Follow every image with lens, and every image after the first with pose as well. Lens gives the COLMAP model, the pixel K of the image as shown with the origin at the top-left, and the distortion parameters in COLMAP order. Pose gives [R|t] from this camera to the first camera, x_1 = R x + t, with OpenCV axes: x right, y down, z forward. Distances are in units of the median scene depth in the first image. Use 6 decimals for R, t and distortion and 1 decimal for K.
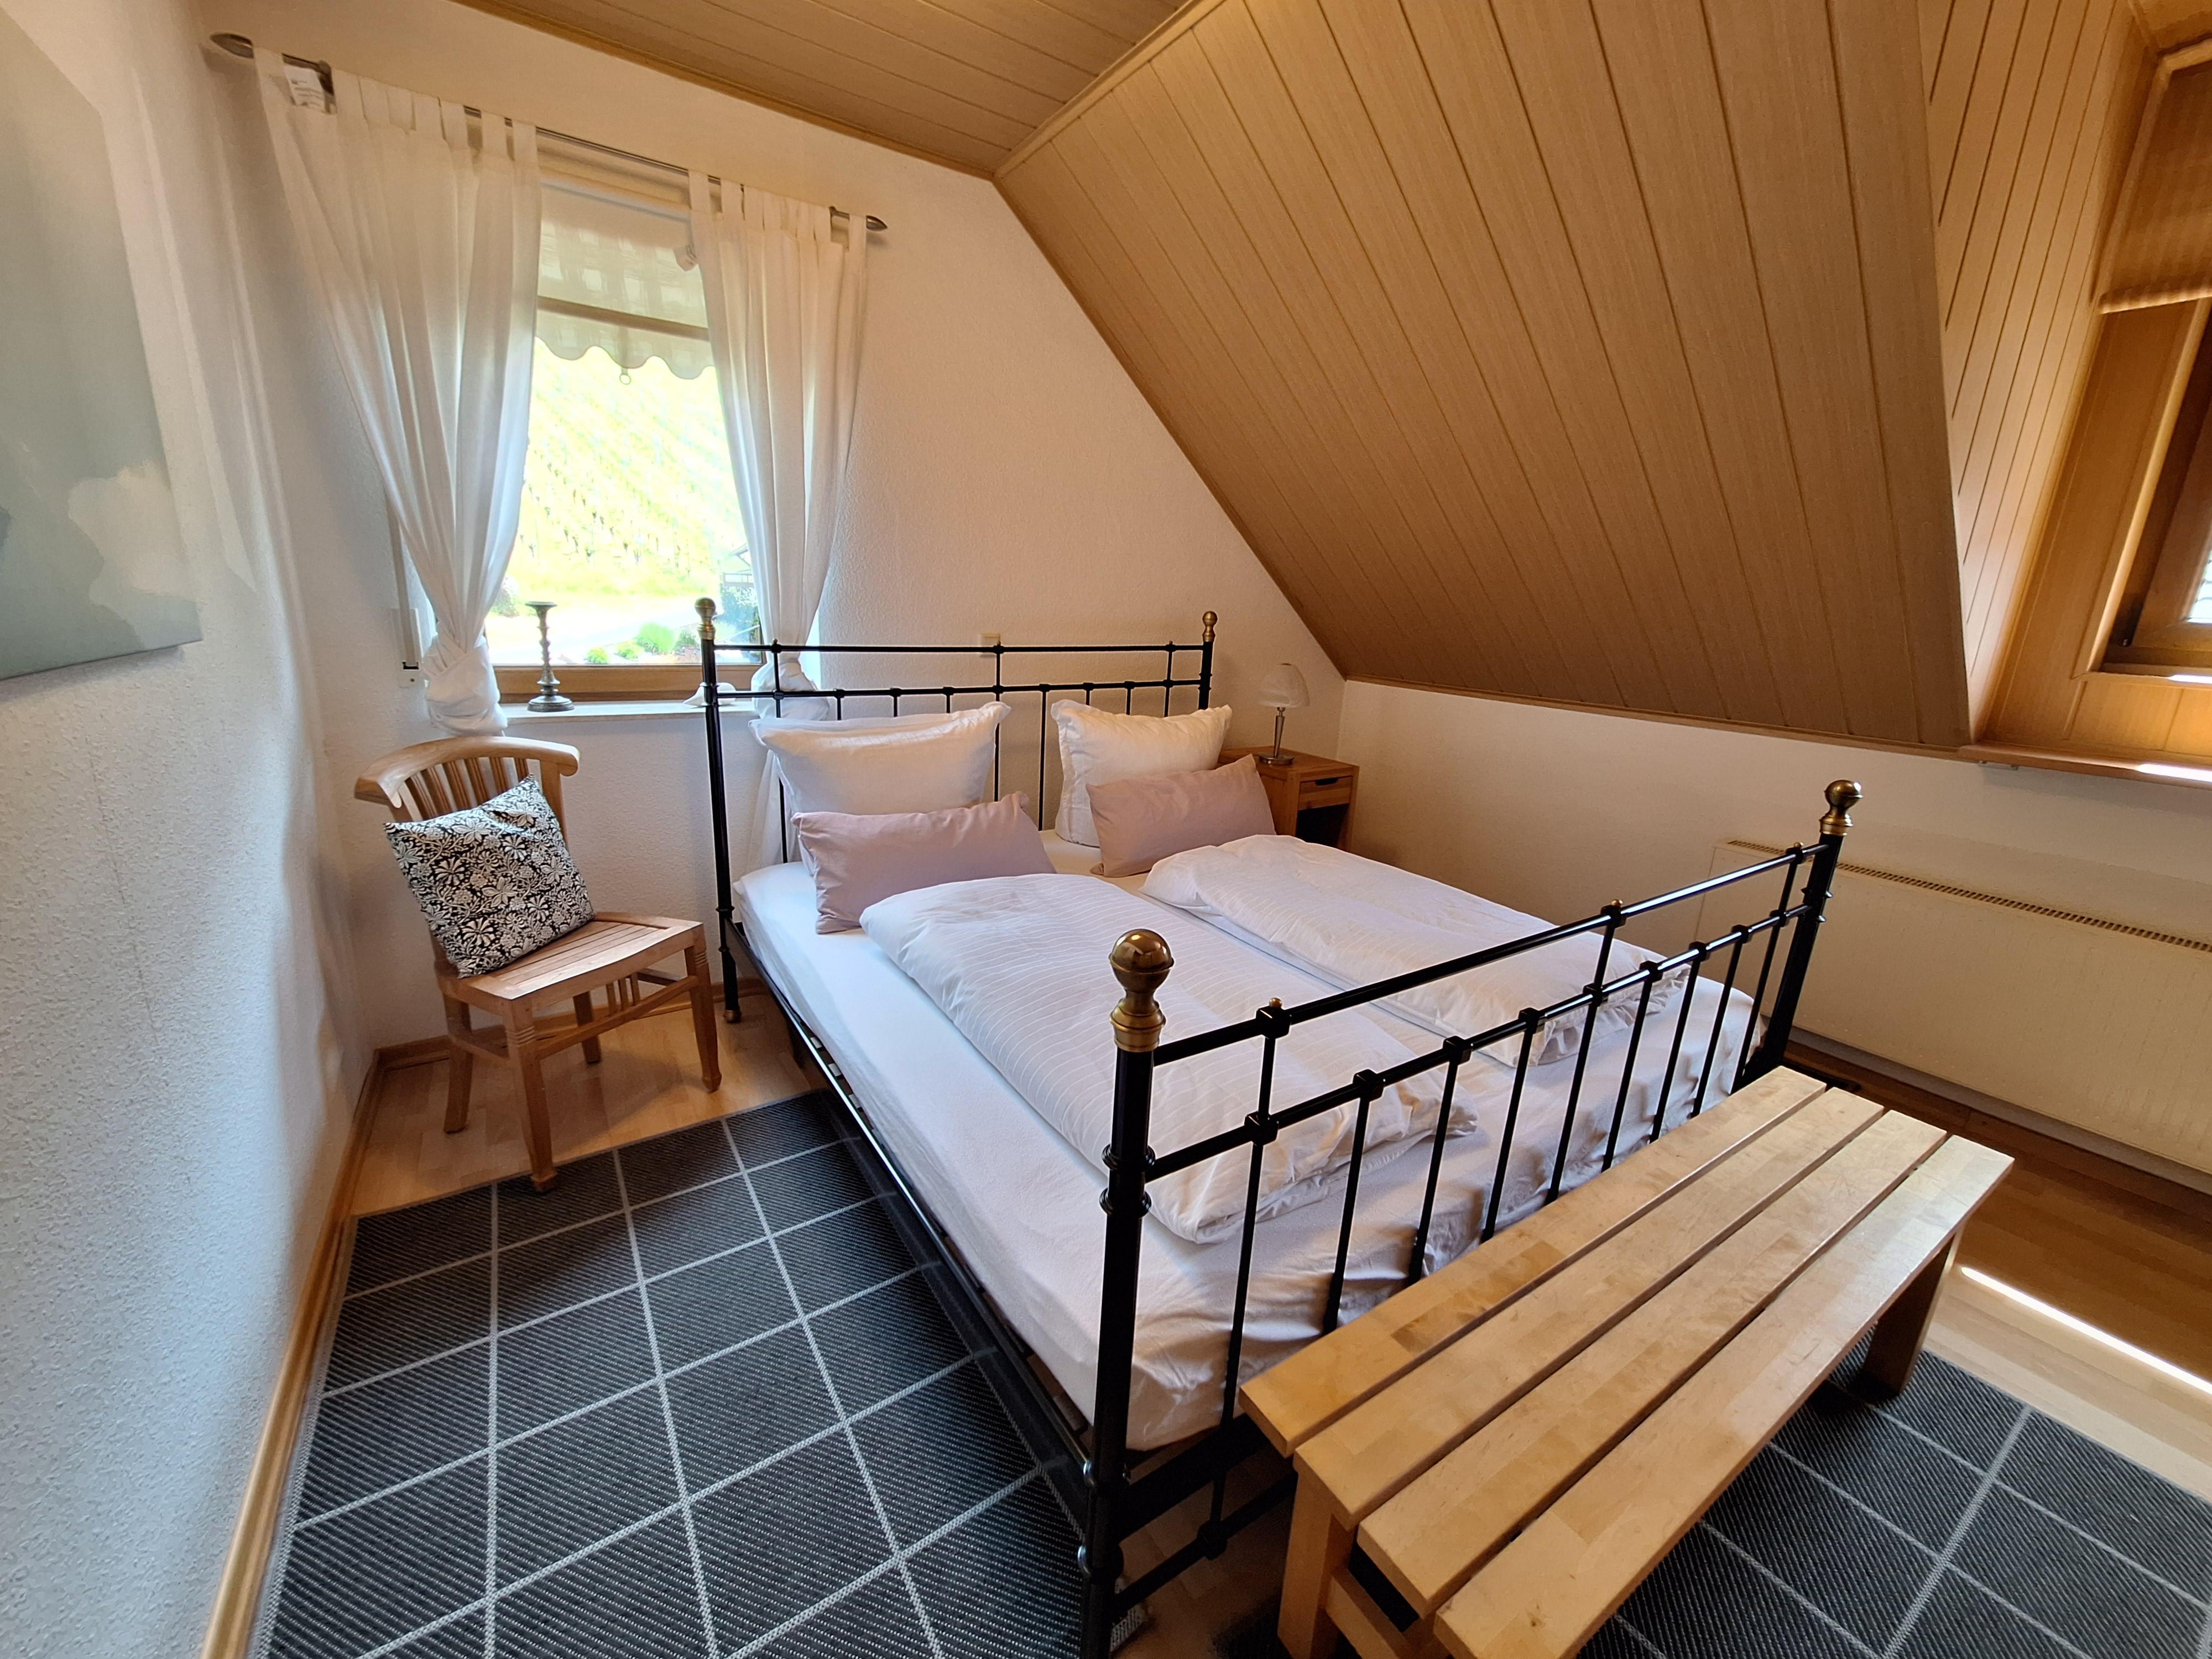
lens RADIAL K [[865.2, 0, 1091.1], [0, 865.2, 819.3], [0, 0, 1]] dist [-0.005263, 0.000279]
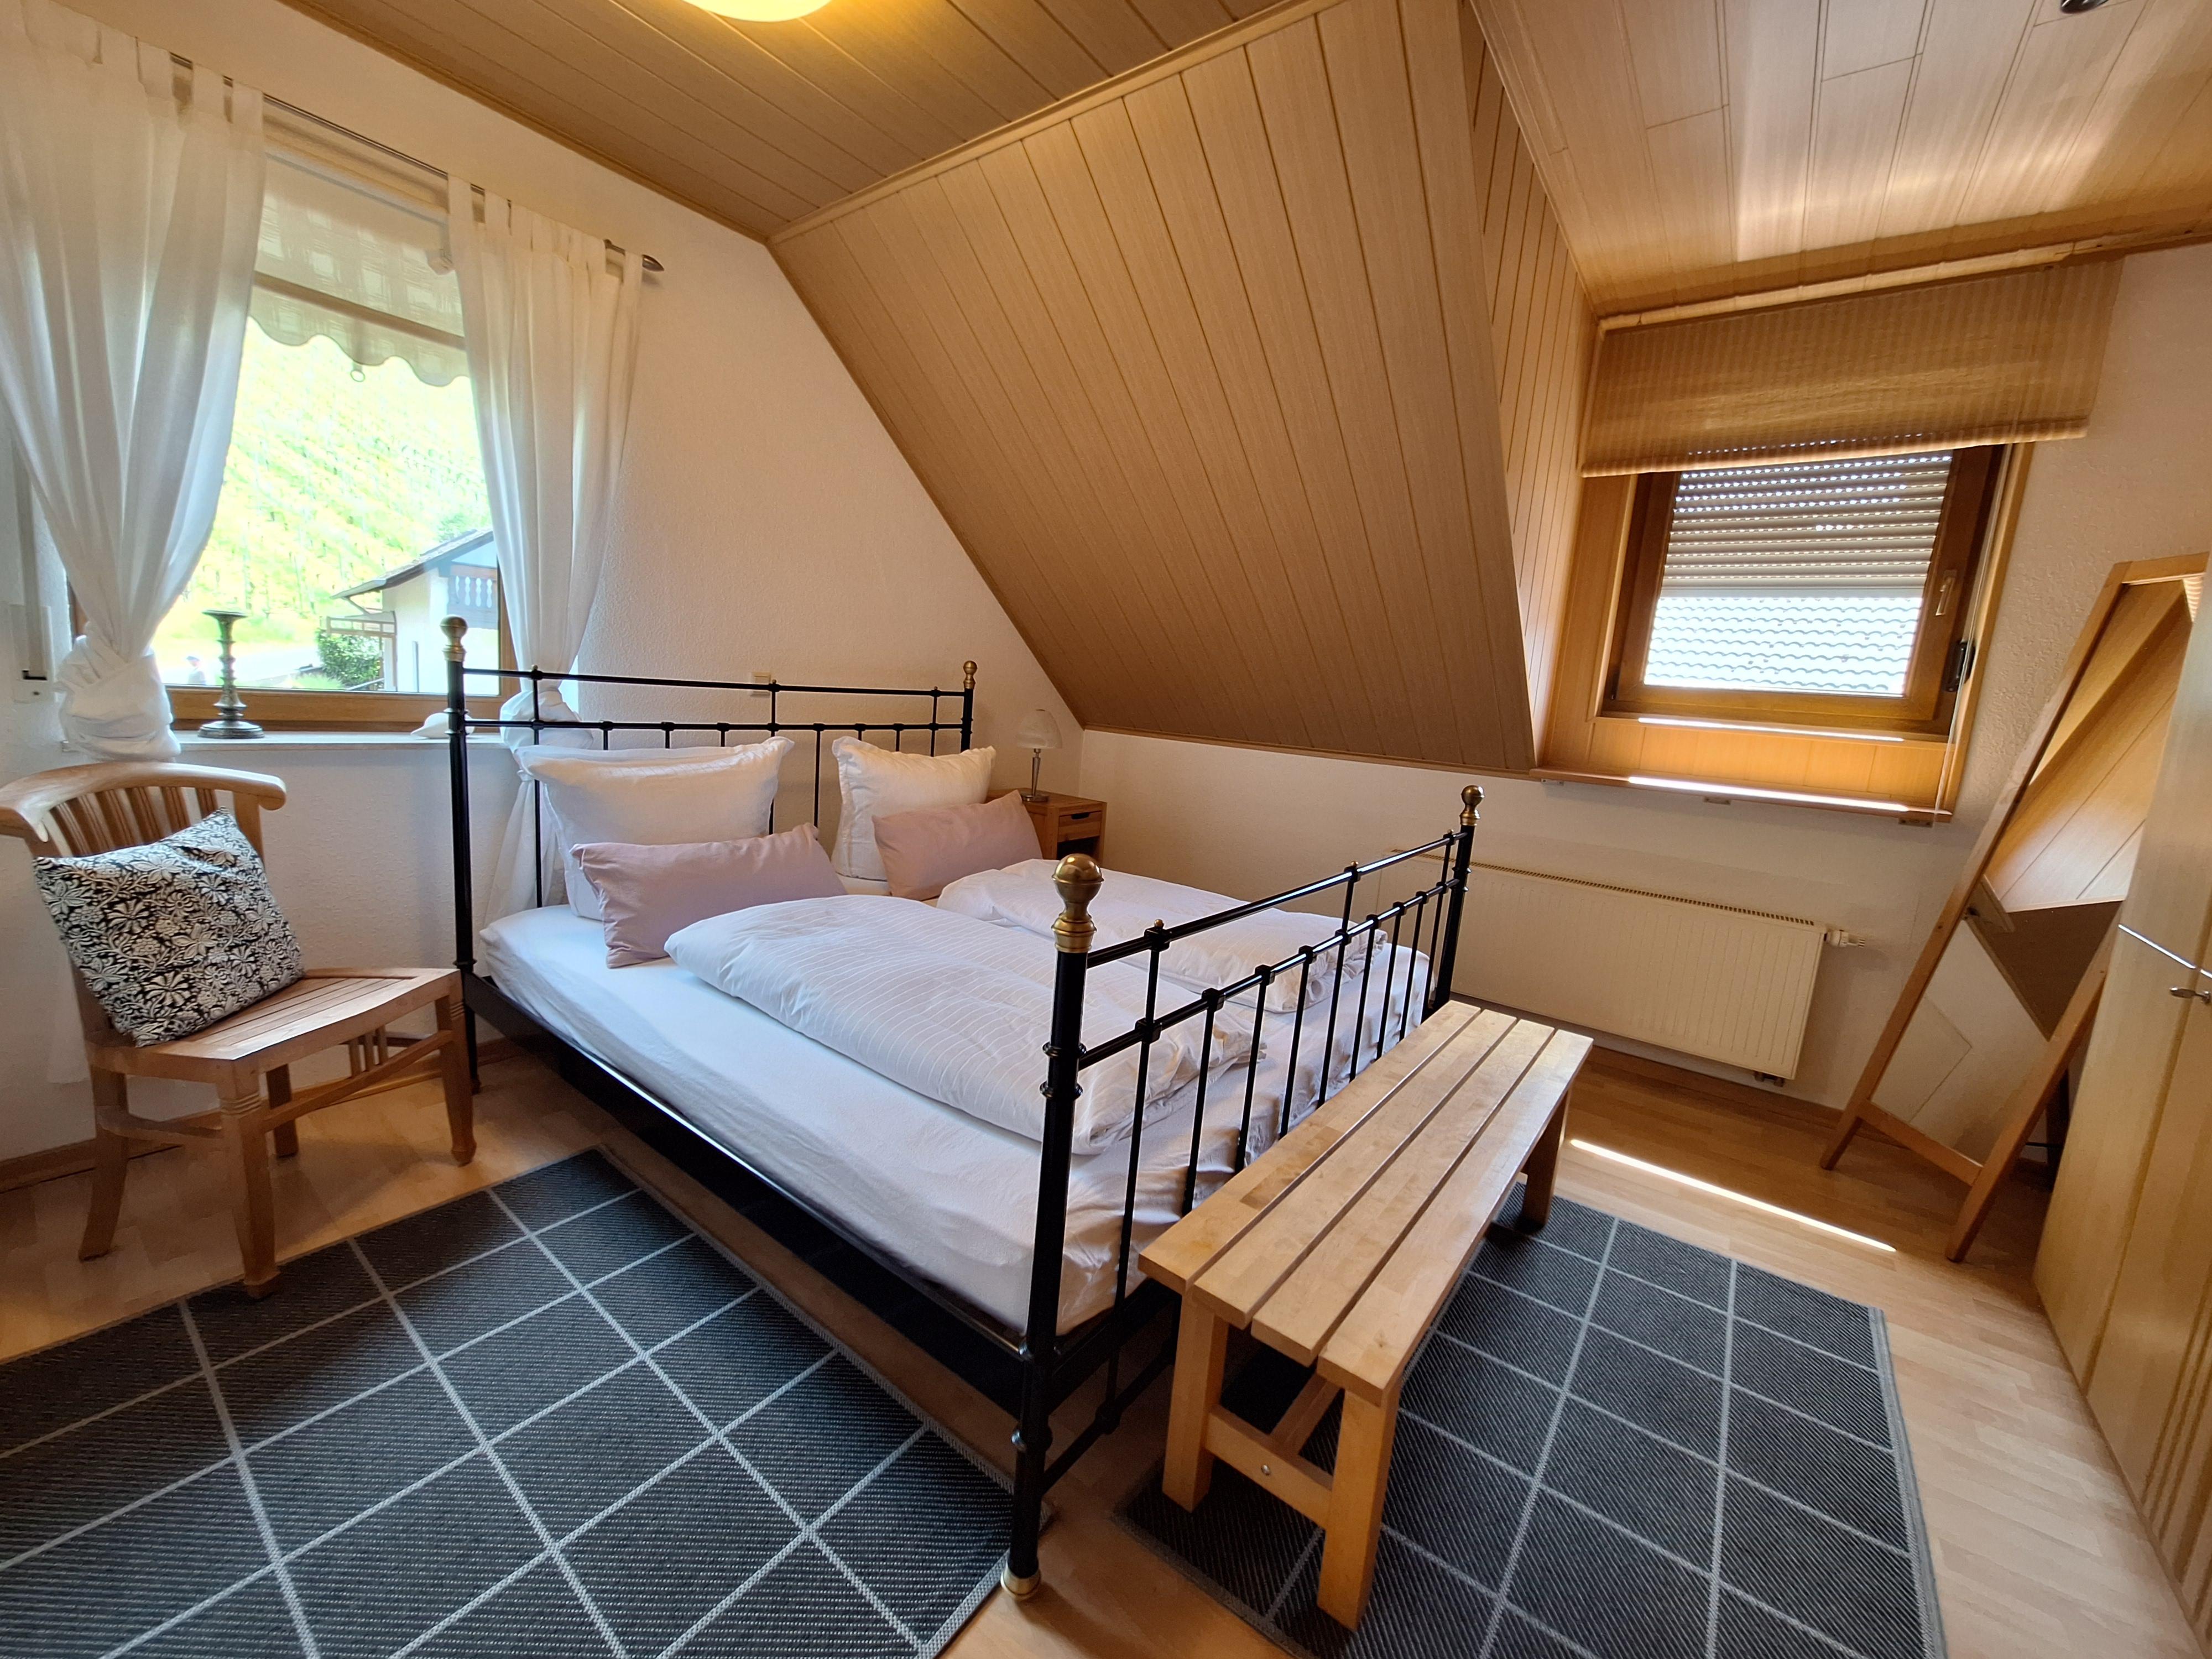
lens RADIAL K [[865.2, 0, 1090.1], [0, 865.2, 822.4], [0, 0, 1]] dist [-0.005263, 0.000279]
pose [[0.942991, -0.023438, 0.331991, -0.155007], [0.049143, 0.996389, -0.069242, 0.076856], [-0.329170, 0.081610, 0.940738, -0.088868]]
